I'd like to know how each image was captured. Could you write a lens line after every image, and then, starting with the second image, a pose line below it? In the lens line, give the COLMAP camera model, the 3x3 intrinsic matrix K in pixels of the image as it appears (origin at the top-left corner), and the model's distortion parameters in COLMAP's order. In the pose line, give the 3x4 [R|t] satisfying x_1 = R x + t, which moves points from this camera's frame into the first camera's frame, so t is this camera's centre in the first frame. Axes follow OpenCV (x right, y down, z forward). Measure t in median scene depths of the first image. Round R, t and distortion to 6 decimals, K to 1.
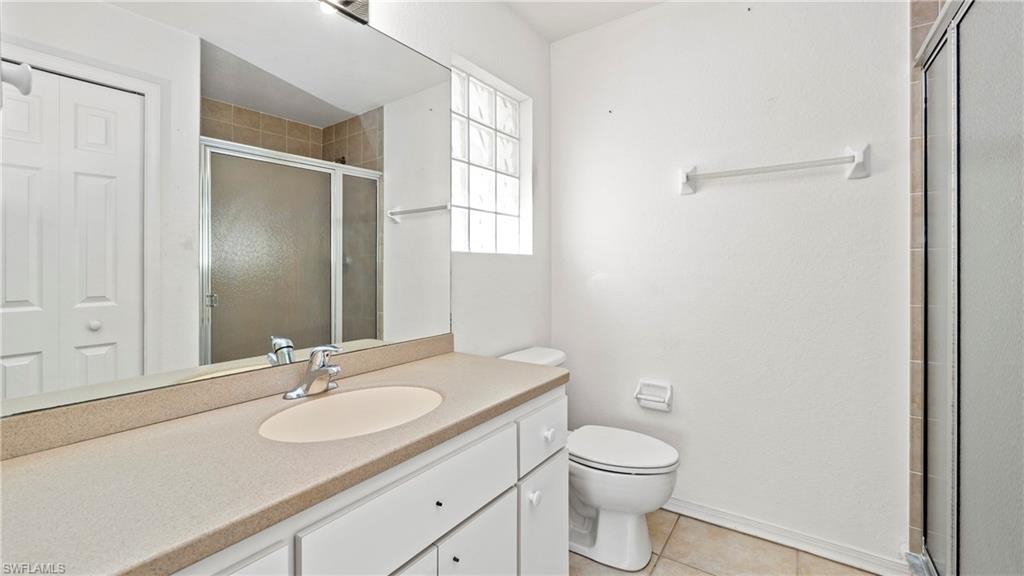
lens RADIAL K [[415.3, 0, 510.6], [0, 415.3, 273.2], [0, 0, 1]] dist [-0.018791, 0.000302]
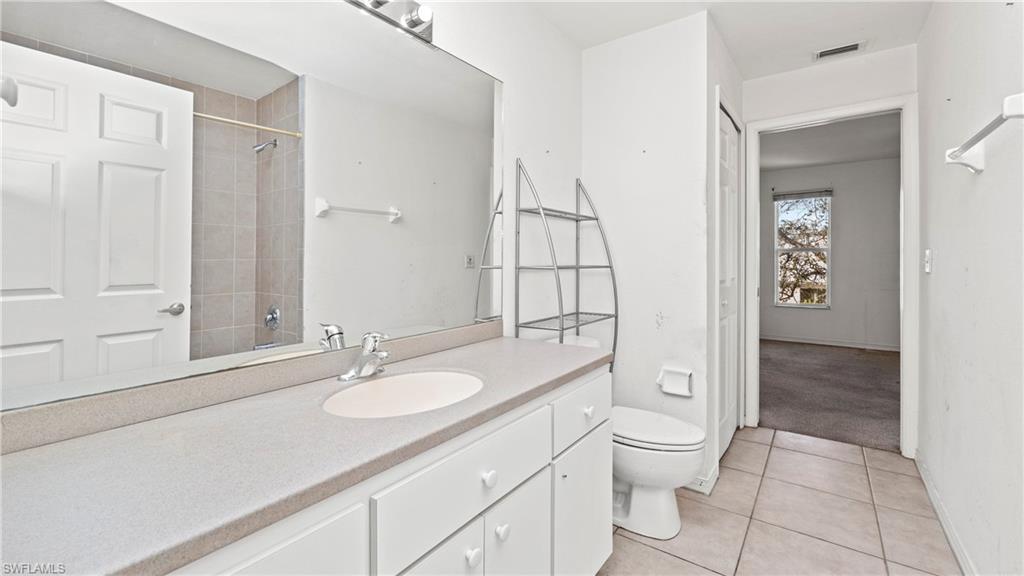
lens RADIAL K [[428.2, 0, 518.8], [0, 428.2, 257.0], [0, 0, 1]] dist [-0.000225, -0.000268]
pose [[0.999859, 0.011171, 0.012518, -0.091501], [-0.010872, 0.999661, -0.023679, 0.002405], [-0.012779, 0.023539, 0.999641, -0.127499]]
